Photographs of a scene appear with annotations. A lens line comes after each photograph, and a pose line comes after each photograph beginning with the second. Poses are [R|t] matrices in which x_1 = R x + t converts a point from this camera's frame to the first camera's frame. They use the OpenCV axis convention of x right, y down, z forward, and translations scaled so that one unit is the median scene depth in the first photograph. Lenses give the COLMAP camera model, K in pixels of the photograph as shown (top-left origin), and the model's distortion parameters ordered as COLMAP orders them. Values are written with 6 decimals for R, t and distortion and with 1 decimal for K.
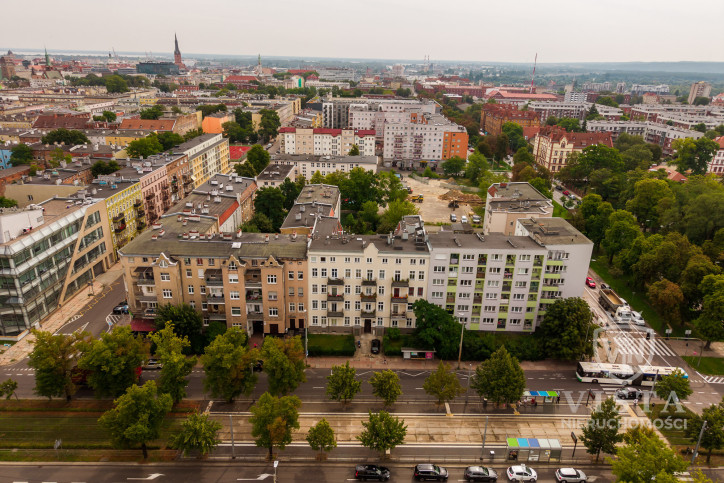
lens RADIAL K [[477.4, 0, 362.0], [0, 477.4, 241.5], [0, 0, 1]] dist [0.036791, -0.047387]
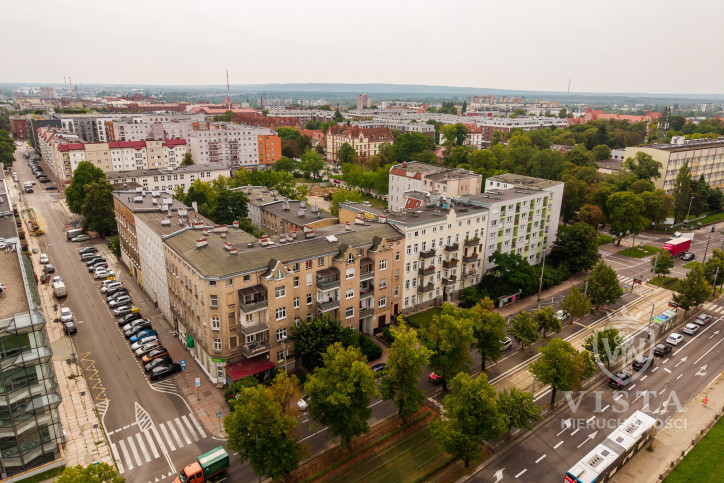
lens RADIAL K [[477.4, 0, 362.0], [0, 477.4, 241.5], [0, 0, 1]] dist [0.036791, -0.047387]
pose [[0.790908, -0.196962, 0.579371, -0.720312], [0.220432, 0.974925, 0.030520, -0.001129], [-0.570855, 0.103573, 0.814492, 0.271216]]
